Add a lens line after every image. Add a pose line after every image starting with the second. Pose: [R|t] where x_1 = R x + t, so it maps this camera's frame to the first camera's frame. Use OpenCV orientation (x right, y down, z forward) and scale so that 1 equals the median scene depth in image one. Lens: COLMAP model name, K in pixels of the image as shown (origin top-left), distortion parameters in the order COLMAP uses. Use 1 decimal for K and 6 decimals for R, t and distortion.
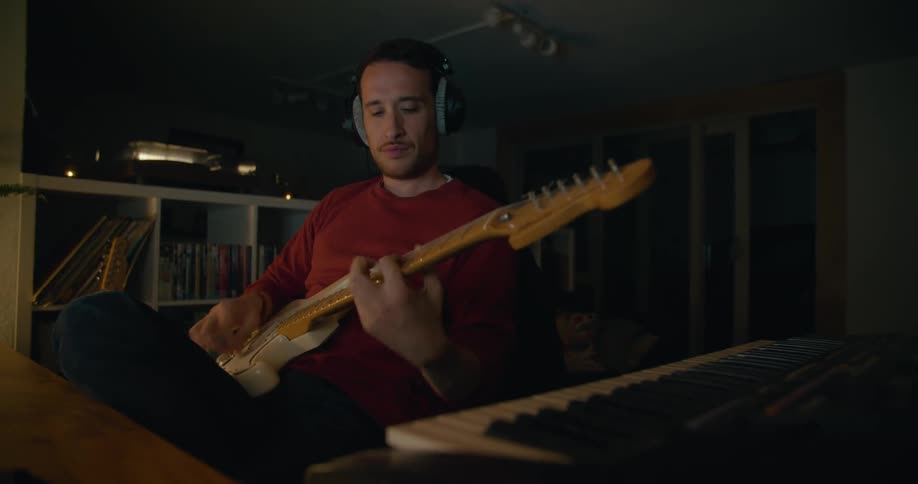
lens RADIAL K [[605.2, 0, 459.0], [0, 605.2, 242.0], [0, 0, 1]] dist [-0.186821, 0.146406]
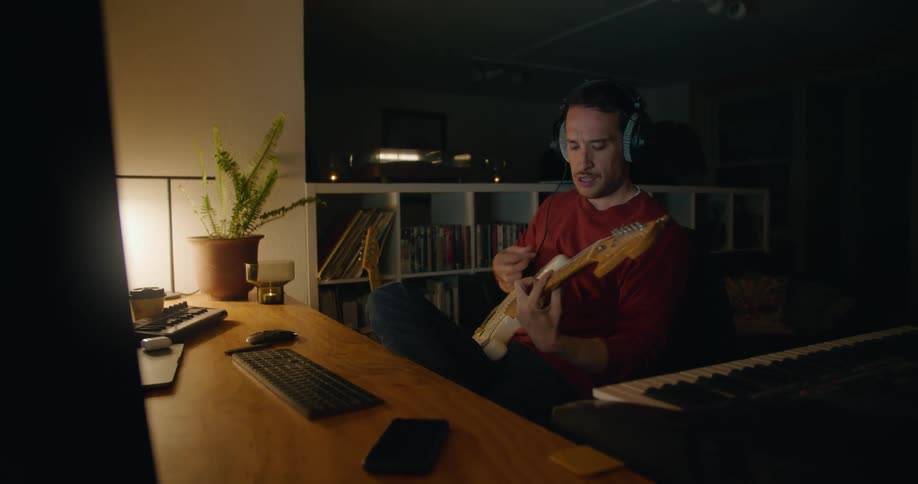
lens RADIAL K [[628.0, 0, 458.8], [0, 628.0, 225.3], [0, 0, 1]] dist [-0.085870, 0.000541]
pose [[0.952228, -0.010672, -0.305201, 0.022940], [0.032795, 0.997183, 0.067453, -0.093987], [0.303621, -0.074240, 0.949896, -0.260940]]
